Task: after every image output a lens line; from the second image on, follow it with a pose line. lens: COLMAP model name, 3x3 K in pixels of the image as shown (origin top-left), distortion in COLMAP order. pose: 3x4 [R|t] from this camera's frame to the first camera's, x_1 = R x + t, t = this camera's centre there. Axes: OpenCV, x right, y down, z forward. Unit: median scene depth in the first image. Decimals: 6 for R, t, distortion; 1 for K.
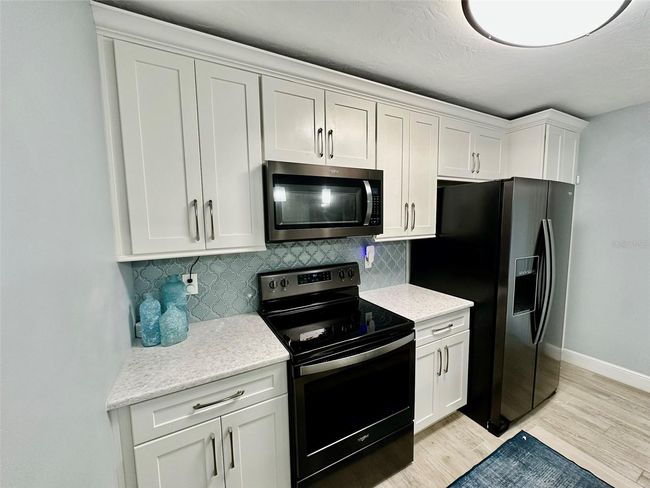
lens RADIAL K [[259.5, 0, 327.0], [0, 259.5, 245.6], [0, 0, 1]] dist [-0.005685, 0.001251]
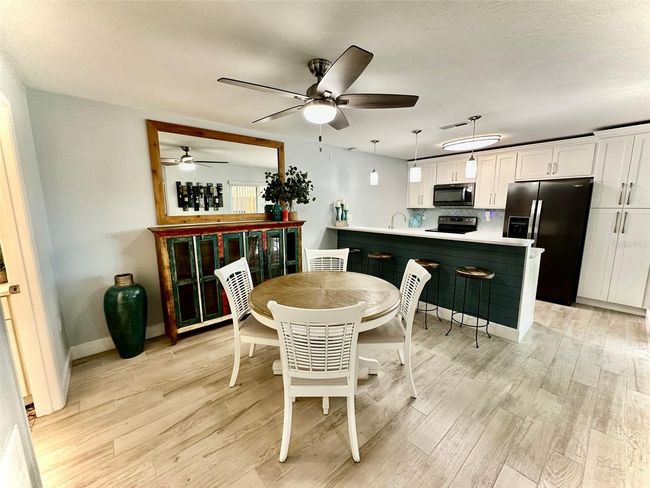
lens RADIAL K [[259.5, 0, 323.8], [0, 259.5, 245.4], [0, 0, 1]] dist [-0.005685, 0.001251]
pose [[0.205493, 0.174892, -0.962905, 2.762210], [-0.080105, 0.983607, 0.161557, 0.059442], [0.975375, 0.043934, 0.216134, -1.221845]]
